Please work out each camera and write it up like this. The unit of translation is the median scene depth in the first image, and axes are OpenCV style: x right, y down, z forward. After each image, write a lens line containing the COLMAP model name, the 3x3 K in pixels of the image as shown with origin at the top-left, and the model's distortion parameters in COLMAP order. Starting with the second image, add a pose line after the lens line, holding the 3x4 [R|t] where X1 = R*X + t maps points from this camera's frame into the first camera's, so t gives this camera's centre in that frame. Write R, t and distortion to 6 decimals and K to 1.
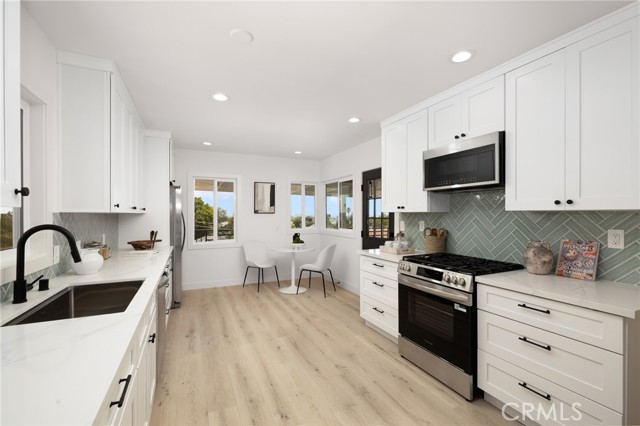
lens RADIAL K [[287.1, 0, 320.8], [0, 287.1, 213.5], [0, 0, 1]] dist [-0.001143, -0.000949]
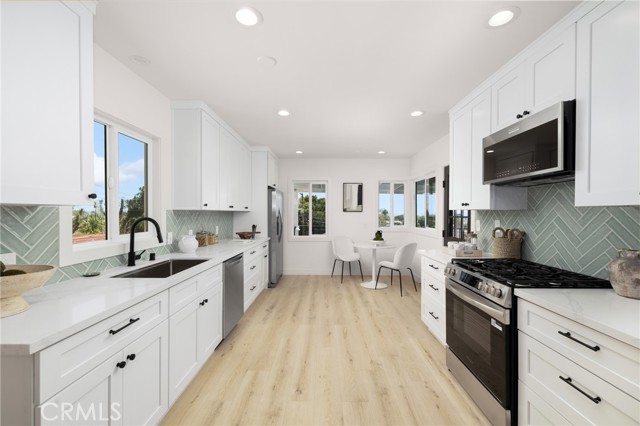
lens RADIAL K [[271.1, 0, 319.3], [0, 271.1, 212.7], [0, 0, 1]] dist [0.002542, 0.000146]
pose [[0.896093, 0.003002, -0.443857, 0.275299], [-0.002494, 0.999995, 0.001728, 0.005167], [0.443860, -0.000442, 0.896096, 0.054794]]
